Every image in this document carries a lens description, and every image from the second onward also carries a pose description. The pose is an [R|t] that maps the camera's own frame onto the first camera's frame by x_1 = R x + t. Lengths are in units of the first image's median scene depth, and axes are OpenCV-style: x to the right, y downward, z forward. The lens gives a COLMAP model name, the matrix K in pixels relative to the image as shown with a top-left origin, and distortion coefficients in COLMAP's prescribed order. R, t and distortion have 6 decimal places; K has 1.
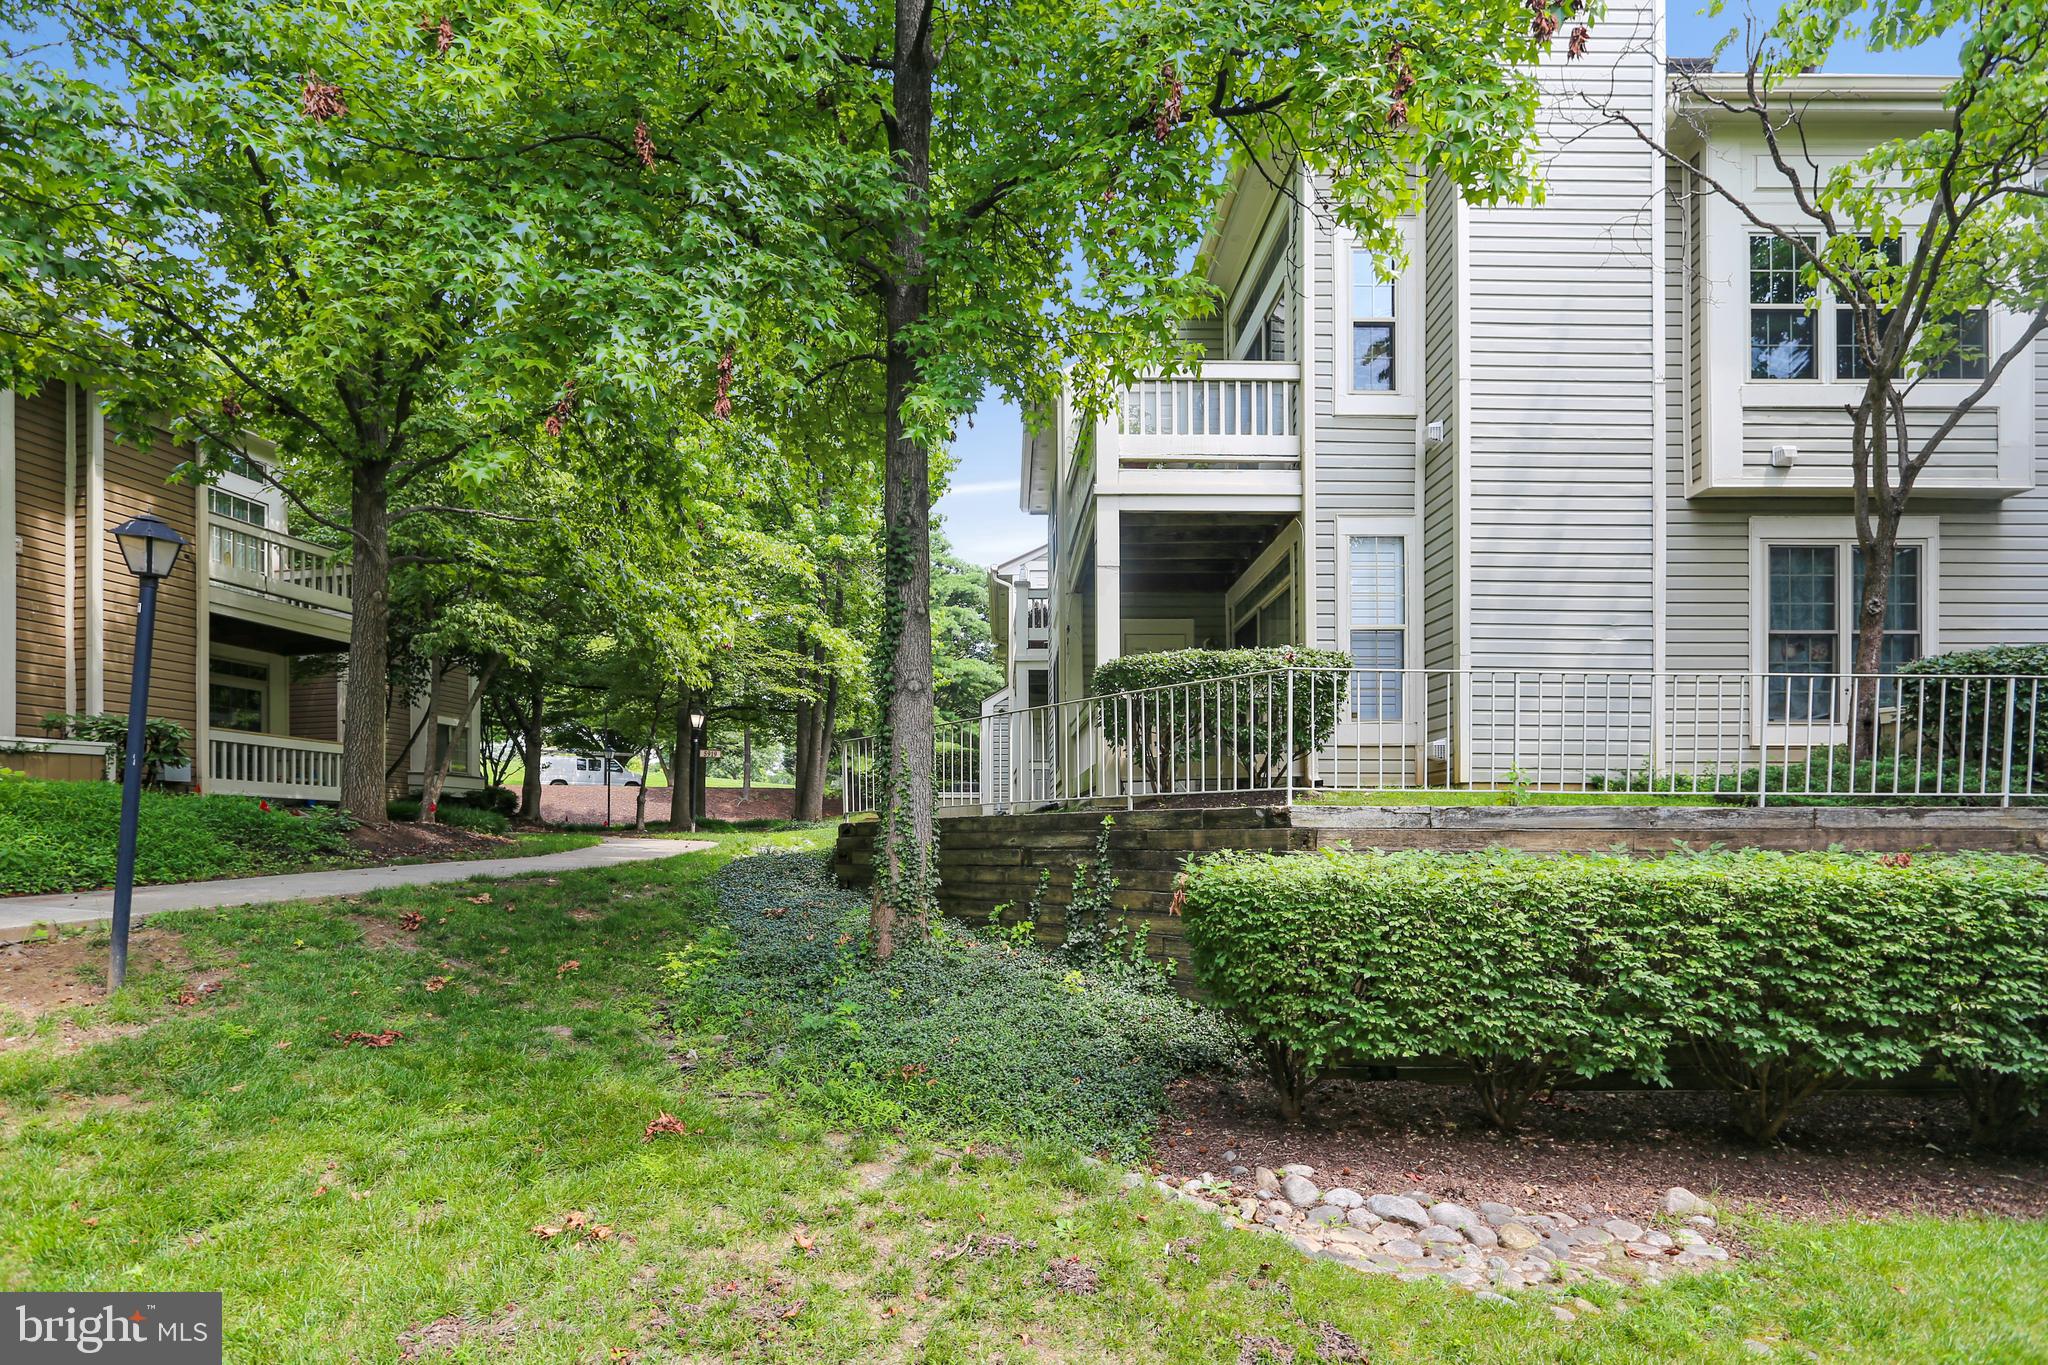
lens RADIAL K [[1014.8, 0, 1027.2], [0, 1014.8, 629.8], [0, 0, 1]] dist [-0.001078, -0.000018]
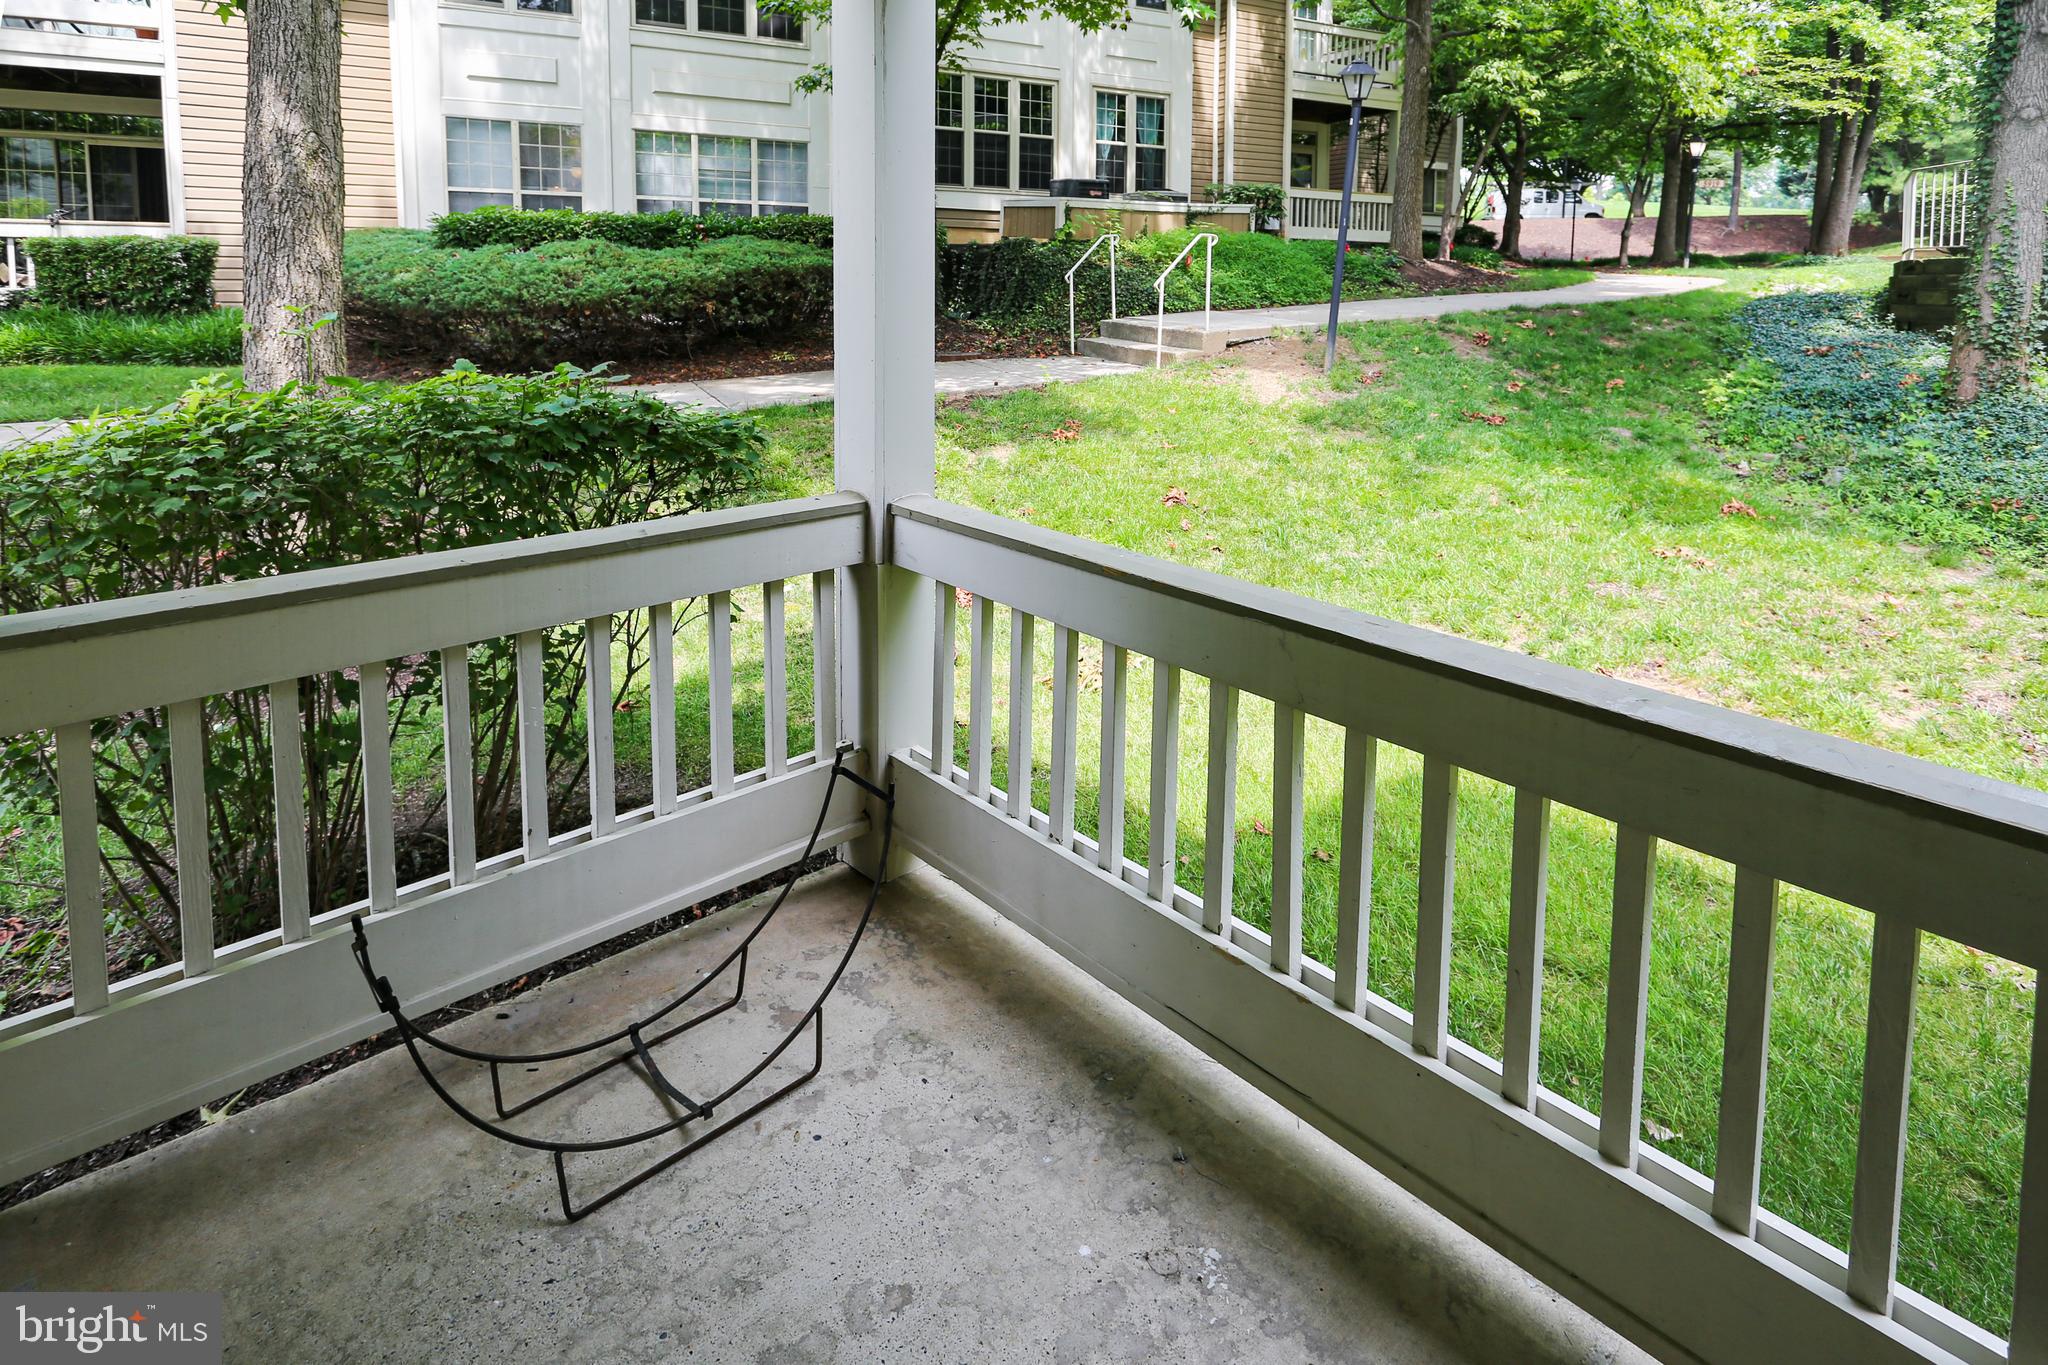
lens RADIAL K [[1136.6, 0, 1024.3], [0, 1136.6, 374.9], [0, 0, 1]] dist [-0.000657, 0.000507]
pose [[0.693241, 0.070705, -0.717229, 0.008497], [0.138840, 0.963433, 0.229172, -0.056771], [0.707206, -0.258451, 0.658075, -0.272267]]
